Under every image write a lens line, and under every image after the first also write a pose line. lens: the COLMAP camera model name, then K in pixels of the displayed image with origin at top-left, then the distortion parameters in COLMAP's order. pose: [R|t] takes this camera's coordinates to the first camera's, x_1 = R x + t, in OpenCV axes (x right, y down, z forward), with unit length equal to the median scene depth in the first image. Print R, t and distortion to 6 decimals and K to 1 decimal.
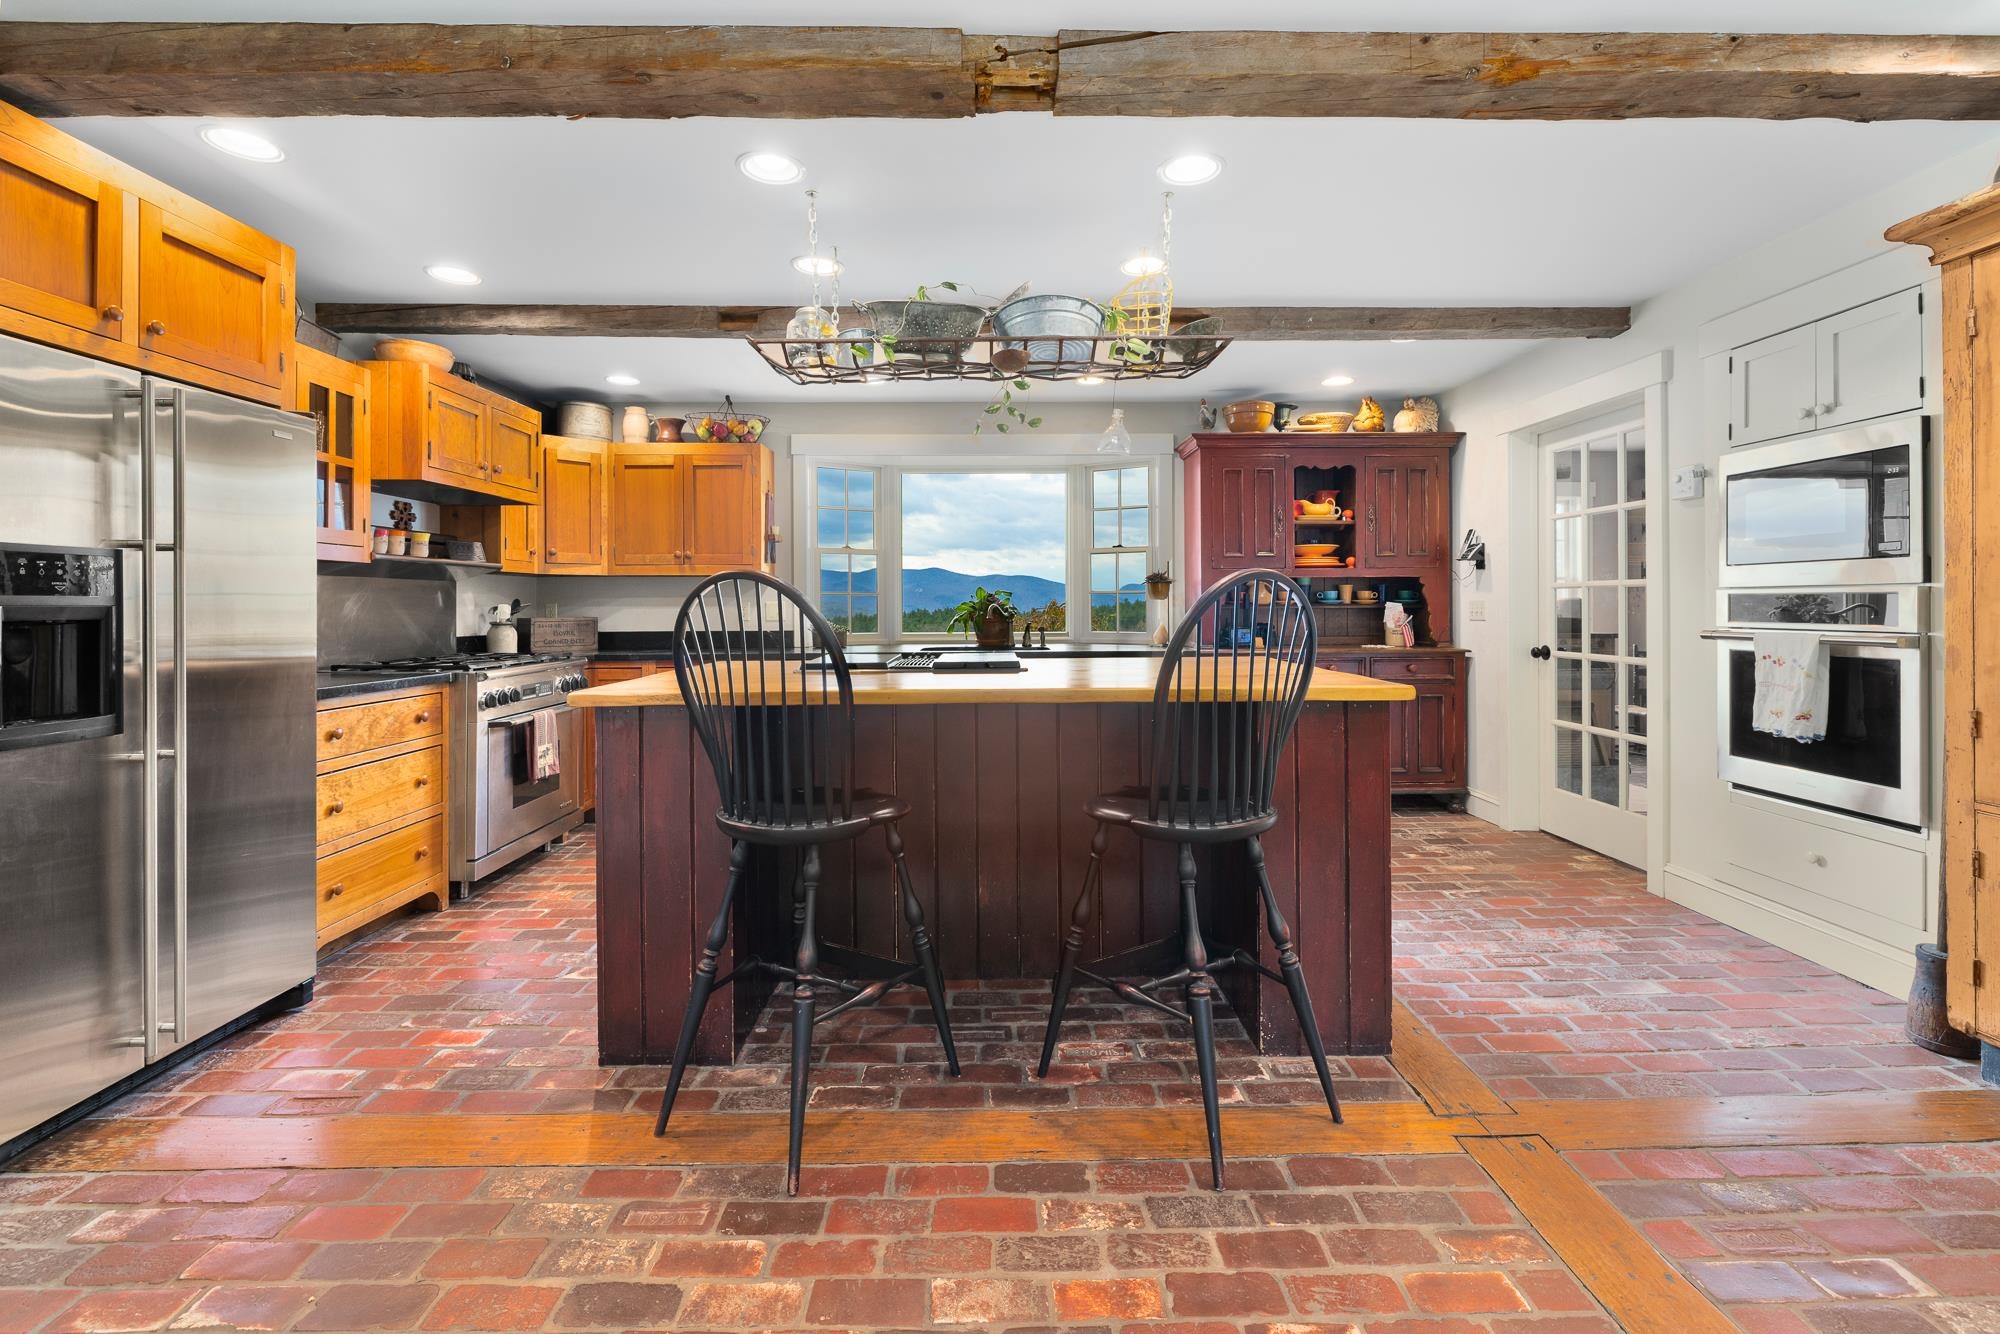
lens RADIAL K [[866.2, 0, 1000.7], [0, 866.2, 625.5], [0, 0, 1]] dist [-0.004009, 0.000122]
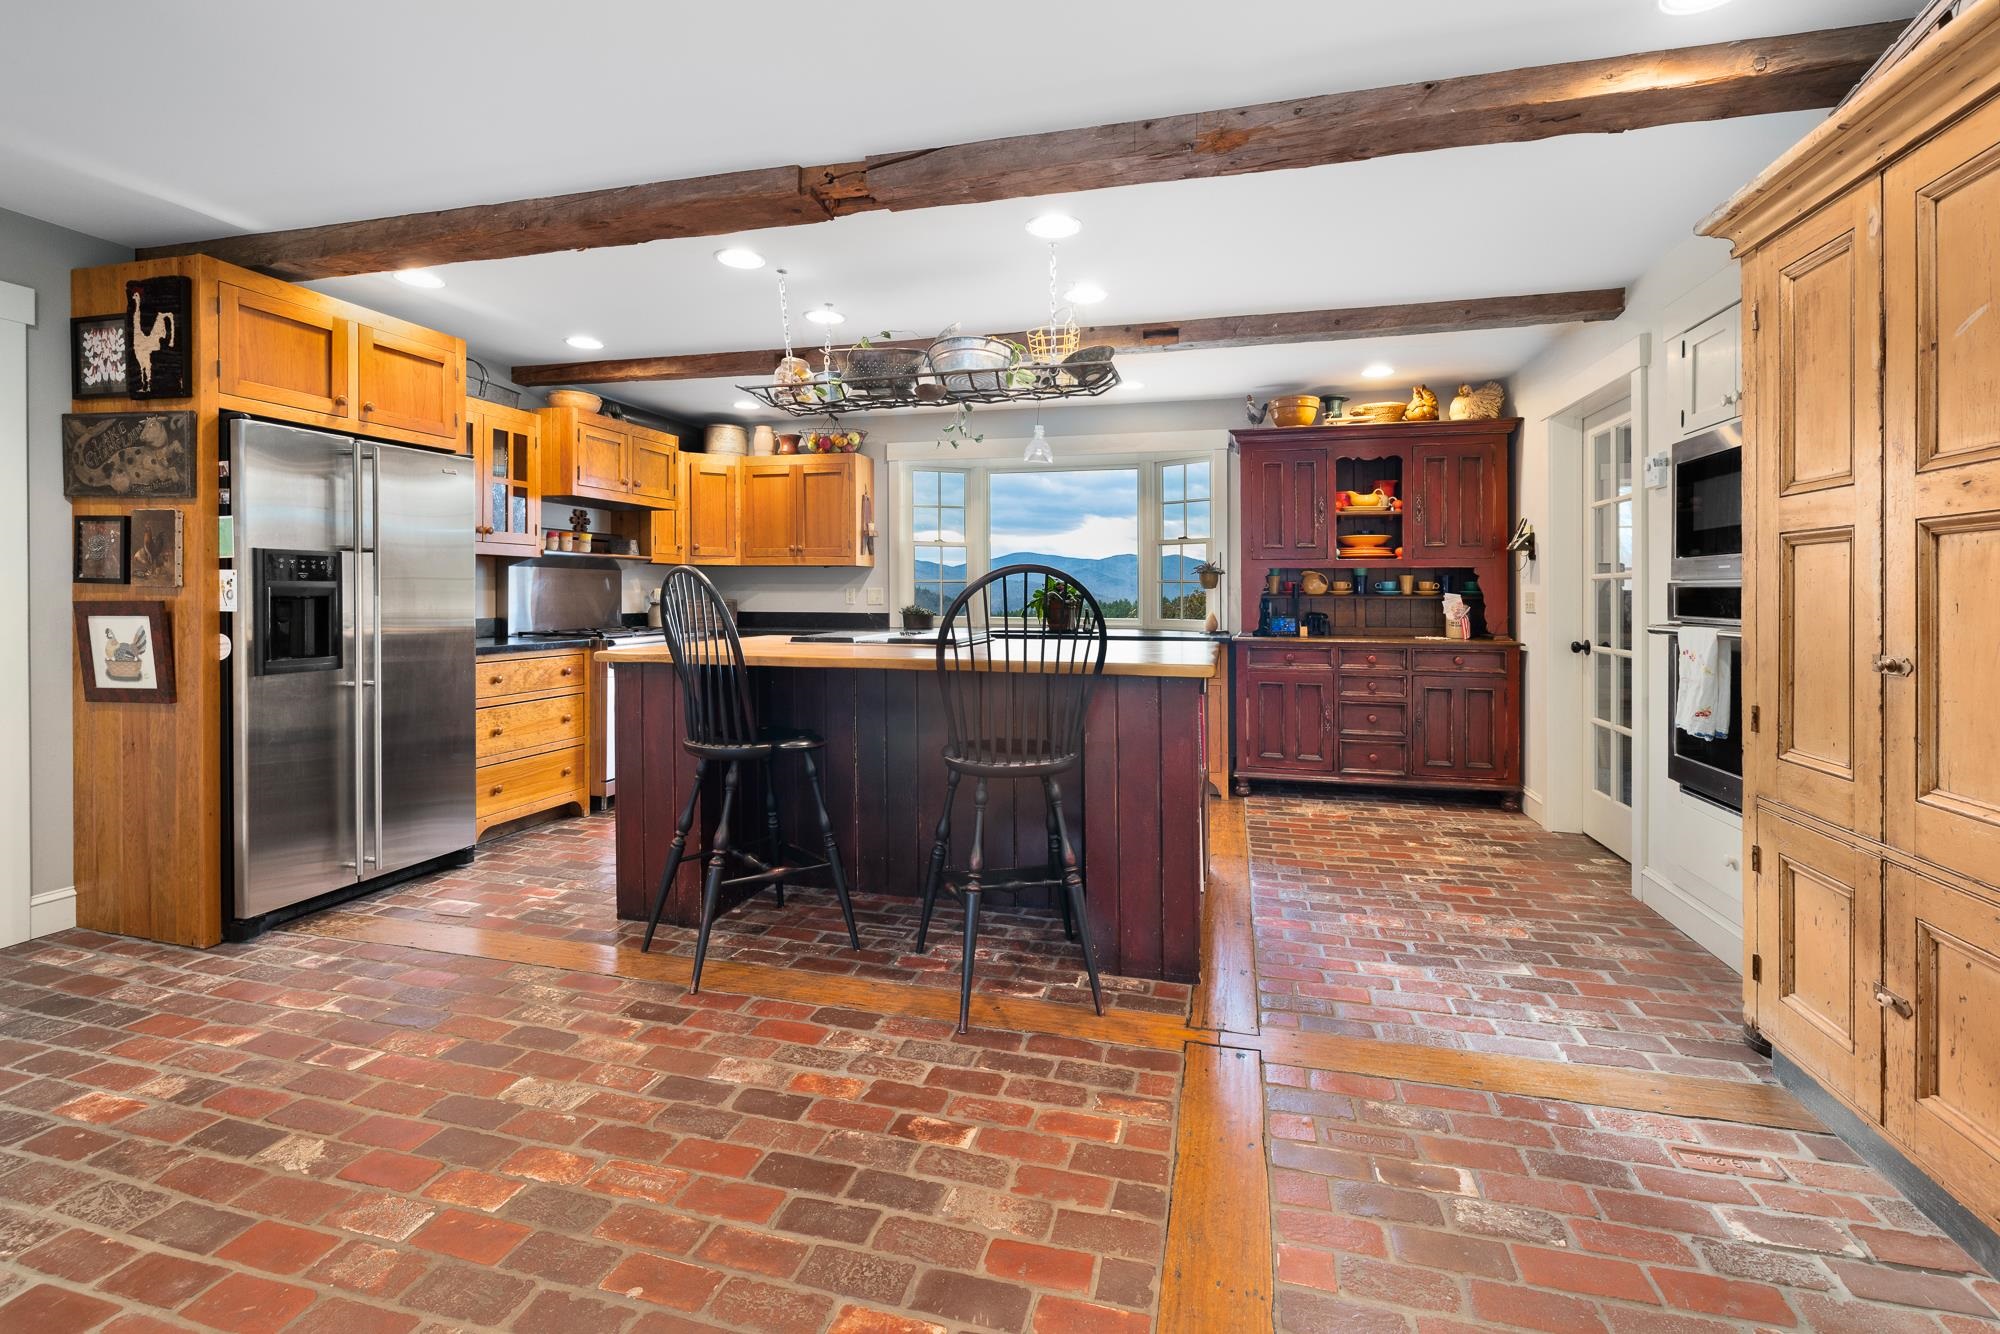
lens RADIAL K [[866.2, 0, 1000.7], [0, 866.2, 625.5], [0, 0, 1]] dist [-0.004009, 0.000122]
pose [[0.963639, 0.018833, -0.266544, 0.348950], [-0.014918, 0.999749, 0.016706, 0.001270], [0.266792, -0.012122, 0.963678, -0.125261]]
